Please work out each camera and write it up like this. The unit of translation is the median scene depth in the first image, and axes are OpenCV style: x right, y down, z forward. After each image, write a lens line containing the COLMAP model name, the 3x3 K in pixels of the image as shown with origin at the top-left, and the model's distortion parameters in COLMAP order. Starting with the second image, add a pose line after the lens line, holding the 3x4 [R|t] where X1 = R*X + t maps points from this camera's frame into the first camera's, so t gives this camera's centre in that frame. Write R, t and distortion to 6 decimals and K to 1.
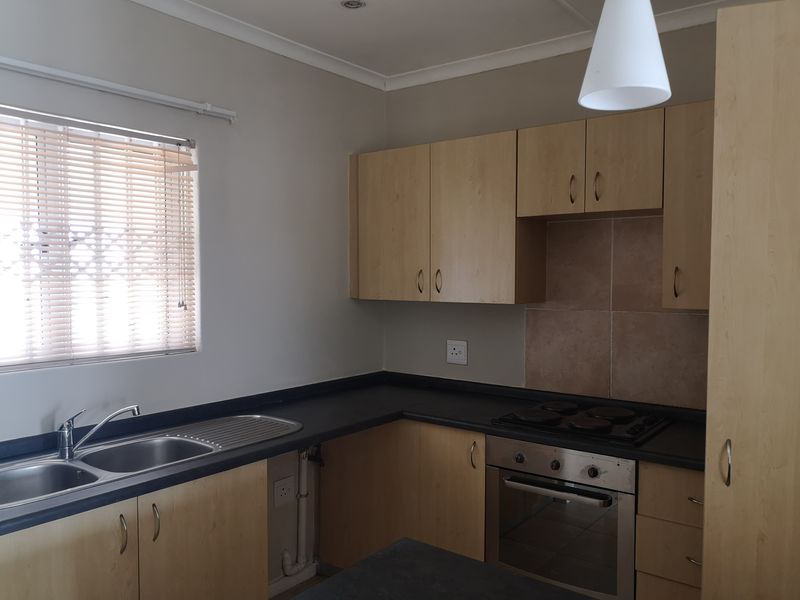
lens RADIAL K [[639.1, 0, 400.0], [0, 639.1, 300.0], [0, 0, 1]] dist [0.013543, -0.039128]
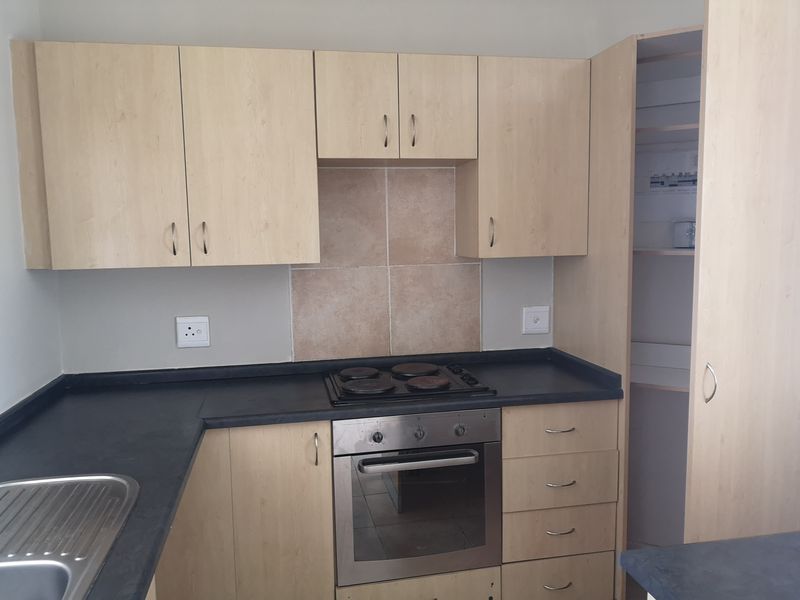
lens RADIAL K [[639.1, 0, 400.0], [0, 639.1, 300.0], [0, 0, 1]] dist [0.013543, -0.039128]
pose [[0.648823, -0.090867, 0.755494, -0.379040], [0.048593, 0.995766, 0.078034, -0.005195], [-0.759386, -0.013919, 0.650492, 0.358099]]
